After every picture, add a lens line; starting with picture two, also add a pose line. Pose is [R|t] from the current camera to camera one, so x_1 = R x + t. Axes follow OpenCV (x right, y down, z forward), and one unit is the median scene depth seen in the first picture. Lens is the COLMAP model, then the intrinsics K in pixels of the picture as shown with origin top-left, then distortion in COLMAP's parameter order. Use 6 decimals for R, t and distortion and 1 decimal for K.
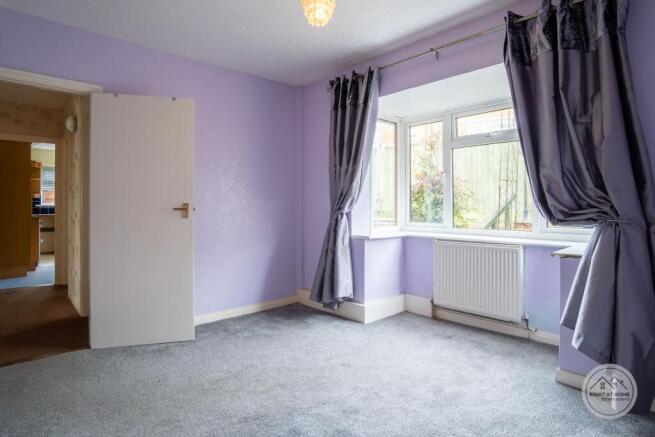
lens RADIAL K [[372.7, 0, 326.9], [0, 372.7, 208.7], [0, 0, 1]] dist [-0.002397, -0.000577]
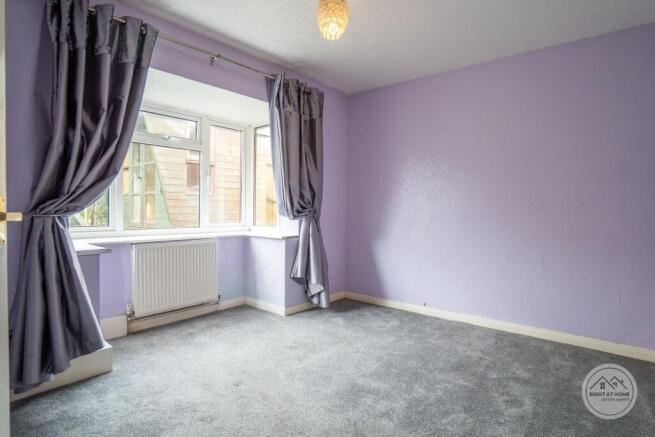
lens RADIAL K [[355.3, 0, 327.5], [0, 355.3, 218.5], [0, 0, 1]] dist [-0.000129, 0.000089]
pose [[-0.125799, -0.027487, 0.991675, -0.714853], [-0.000602, 0.999618, 0.027630, -0.000985], [-0.992056, 0.002879, -0.125768, 0.784098]]
